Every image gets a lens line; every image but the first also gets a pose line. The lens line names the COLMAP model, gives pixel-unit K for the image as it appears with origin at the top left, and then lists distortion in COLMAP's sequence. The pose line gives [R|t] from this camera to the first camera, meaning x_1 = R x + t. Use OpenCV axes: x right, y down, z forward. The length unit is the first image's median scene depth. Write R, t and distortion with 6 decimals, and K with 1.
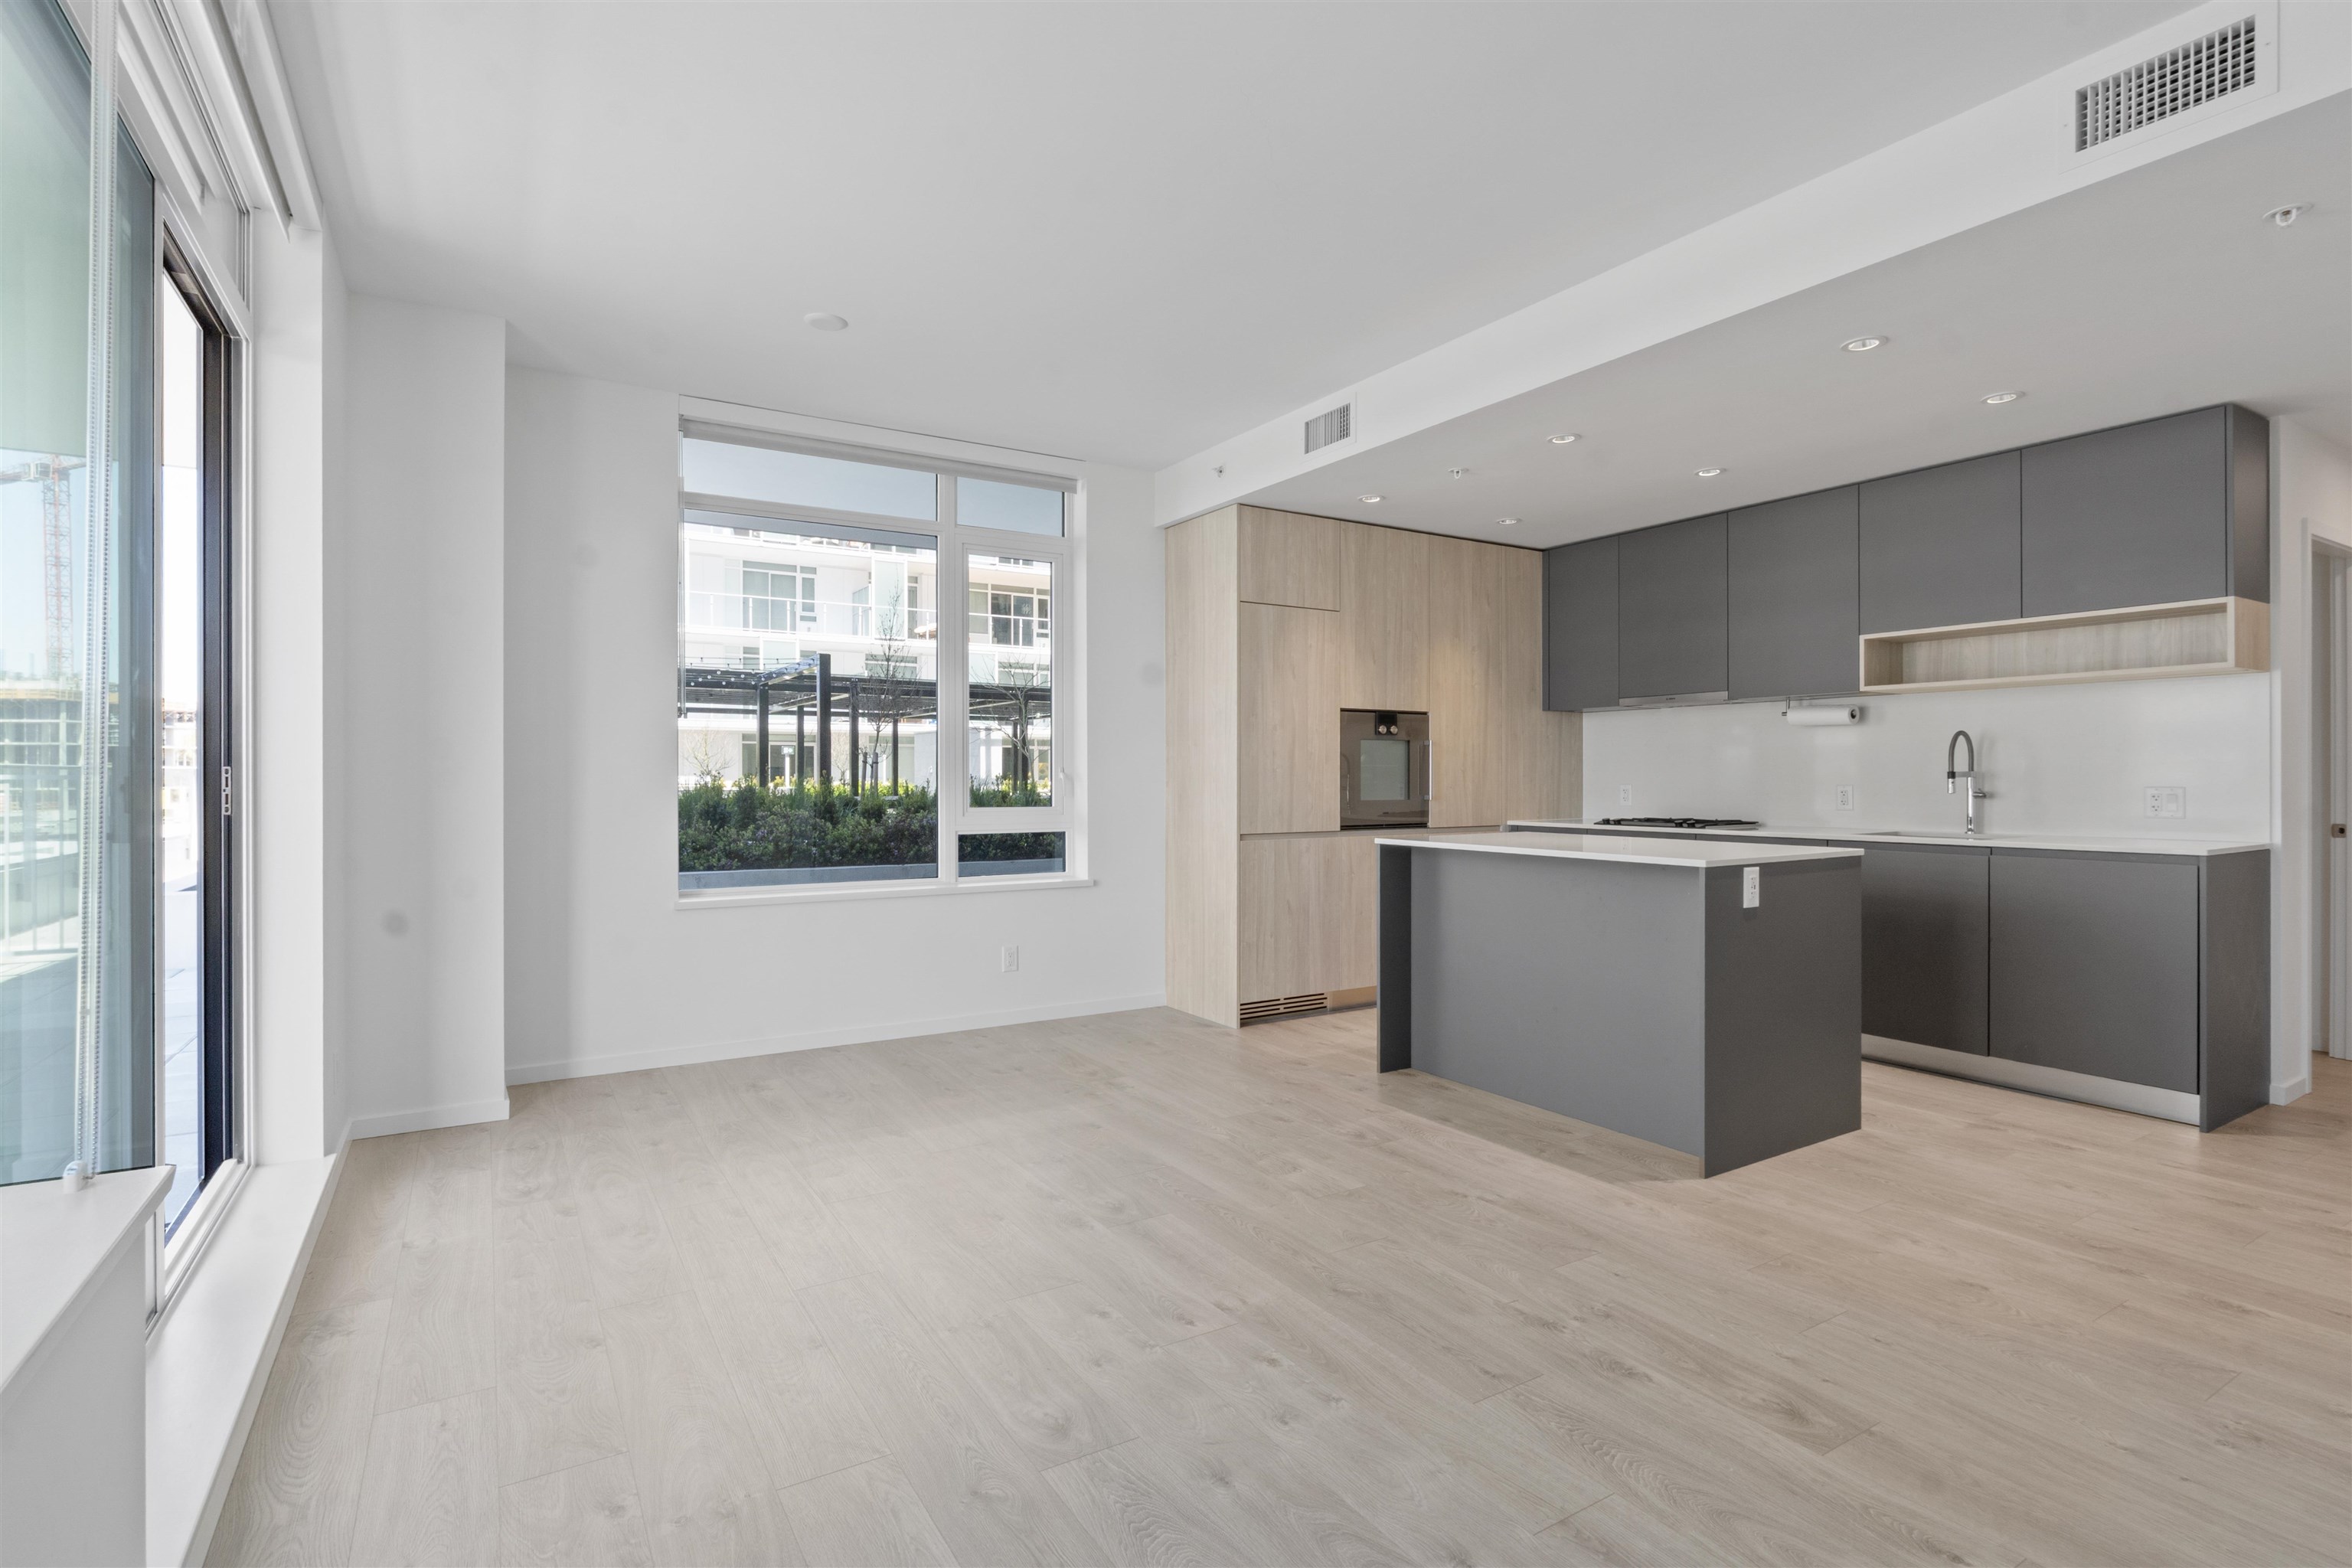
lens RADIAL K [[1124.2, 0, 1176.0], [0, 1124.2, 784.0], [0, 0, 1]] dist [-0.001861, 0.000082]
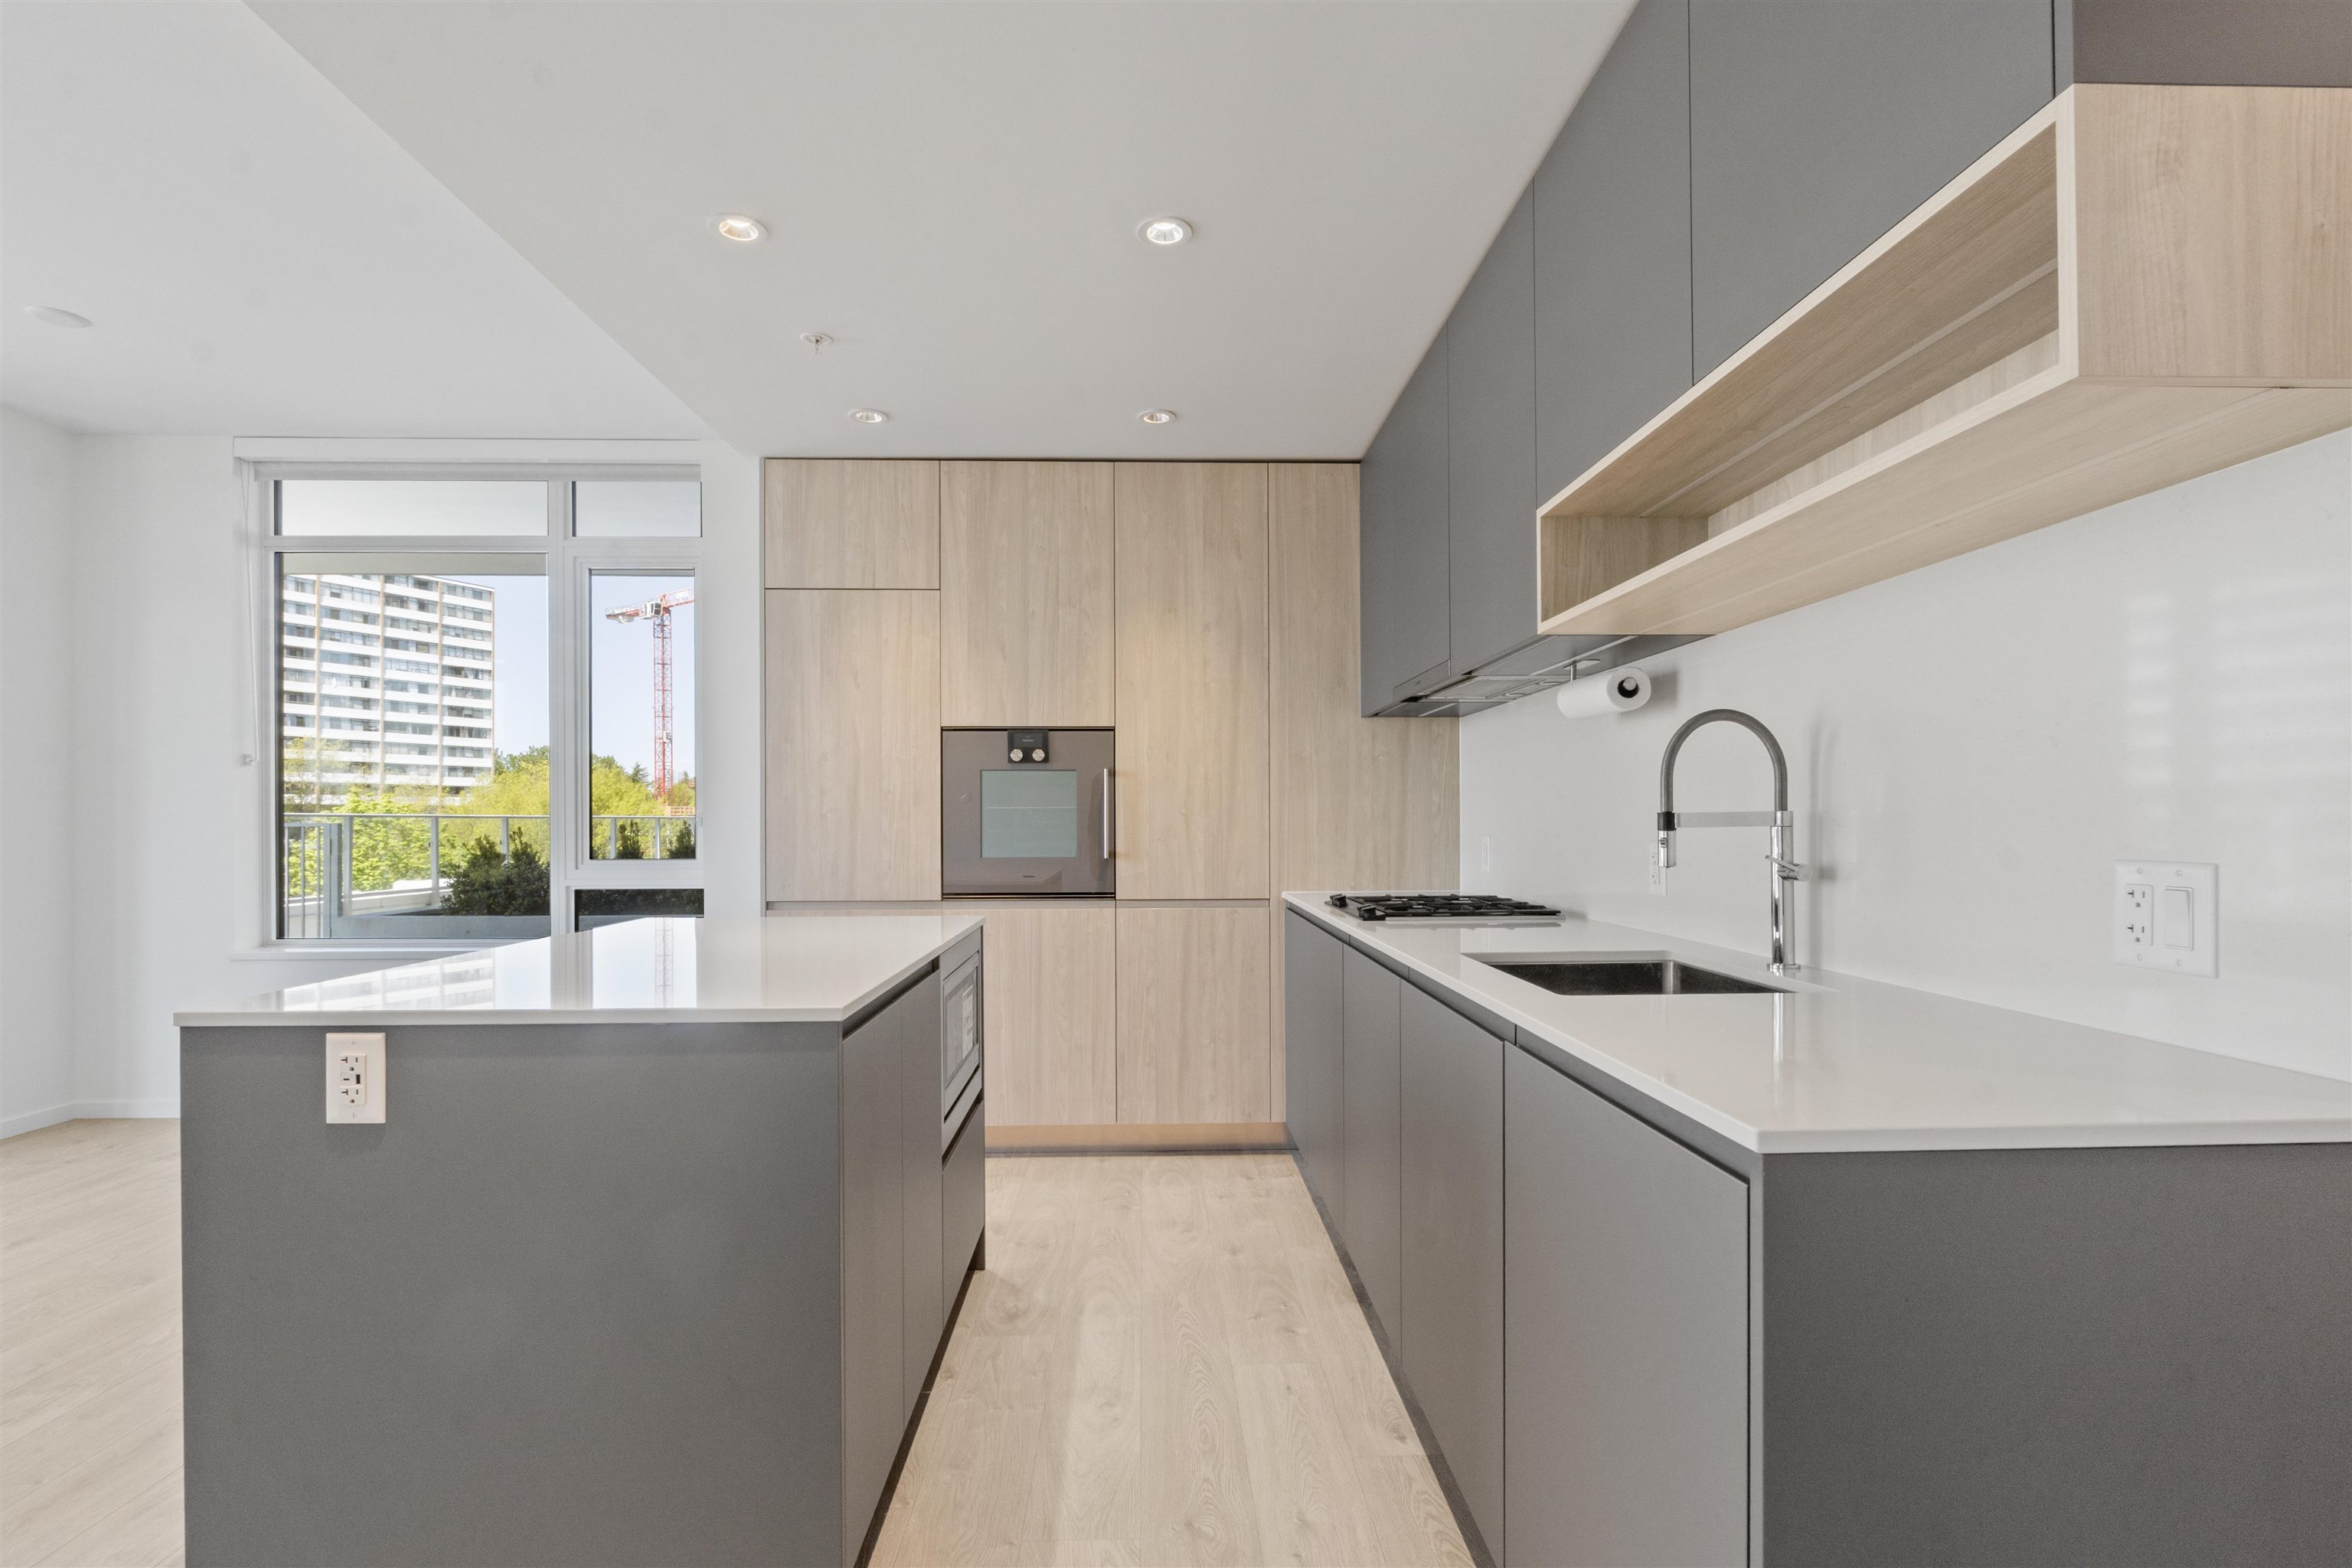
lens RADIAL K [[1085.1, 0, 1176.4], [0, 1085.1, 822.2], [0, 0, 1]] dist [-0.005907, 0.000259]
pose [[0.866180, -0.001002, -0.499730, 0.762045], [-0.001519, 0.999988, -0.004638, -0.005581], [0.499729, 0.004776, 0.866169, 0.600794]]
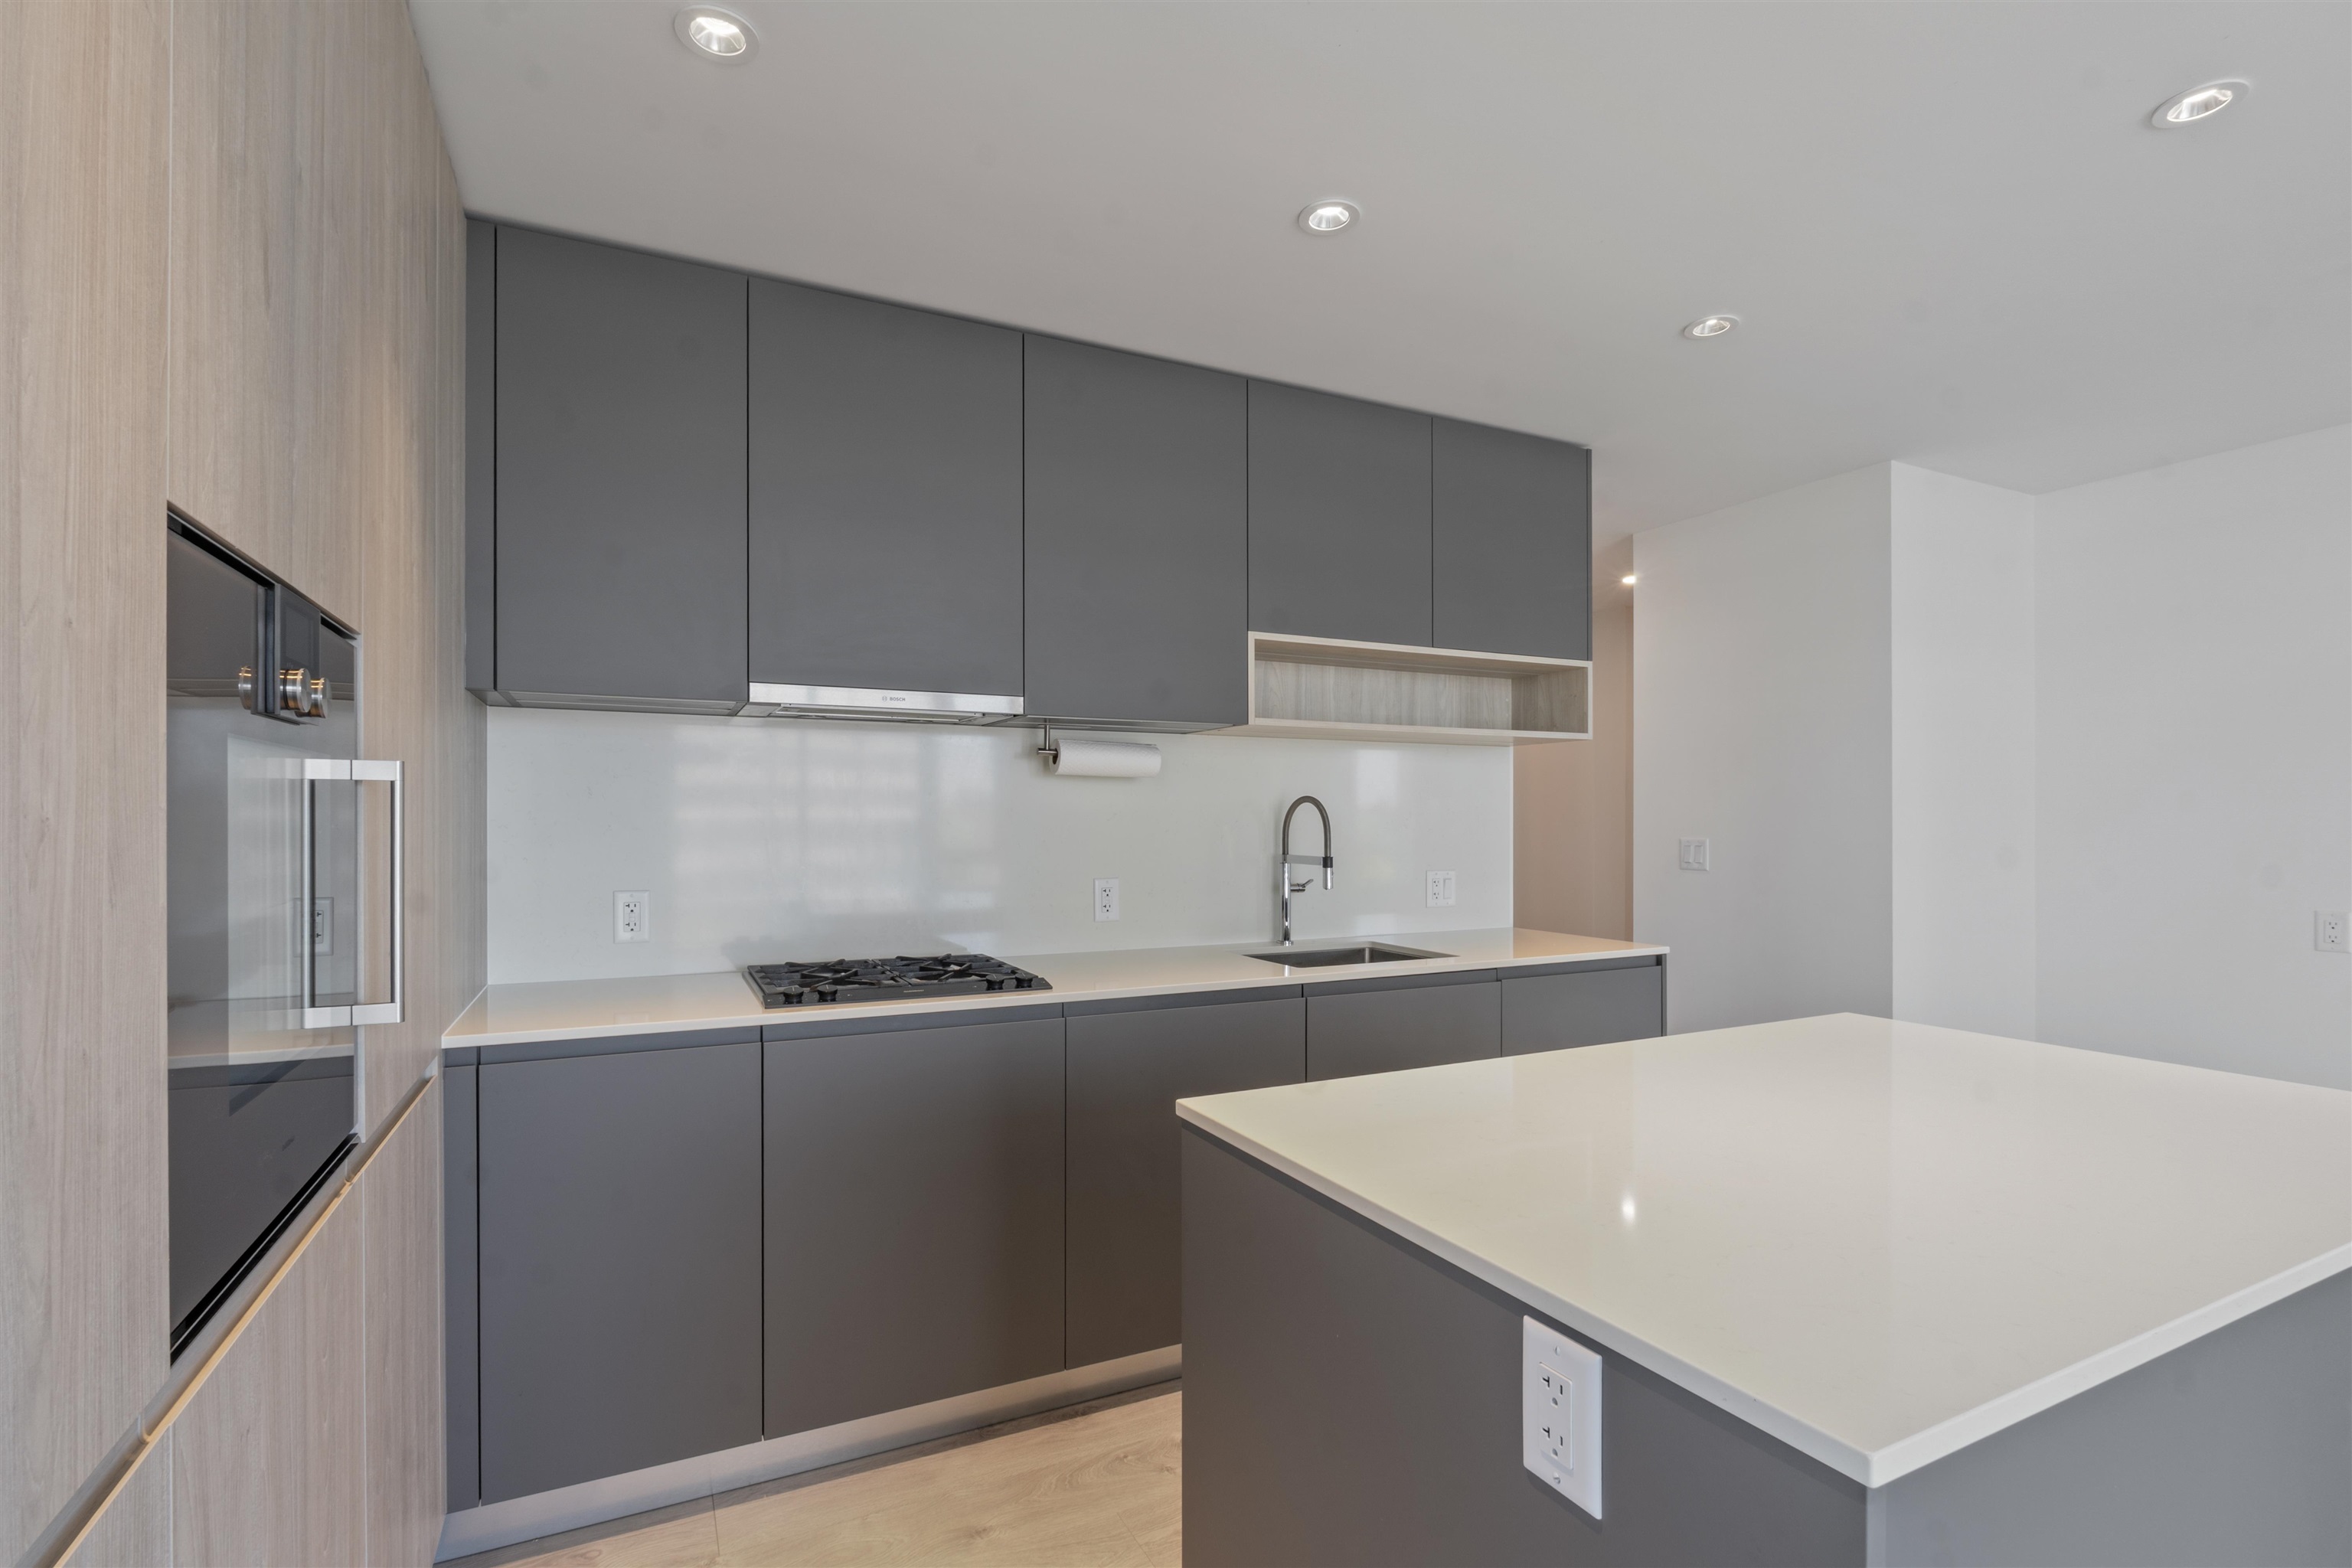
lens RADIAL K [[1102.9, 0, 1185.7], [0, 1102.9, 821.7], [0, 0, 1]] dist [-0.000063, 0.000023]
pose [[0.085706, -0.000575, 0.996320, 0.021150], [0.006170, 0.999981, 0.000047, -0.033805], [-0.996301, 0.006143, 0.085708, 1.070259]]
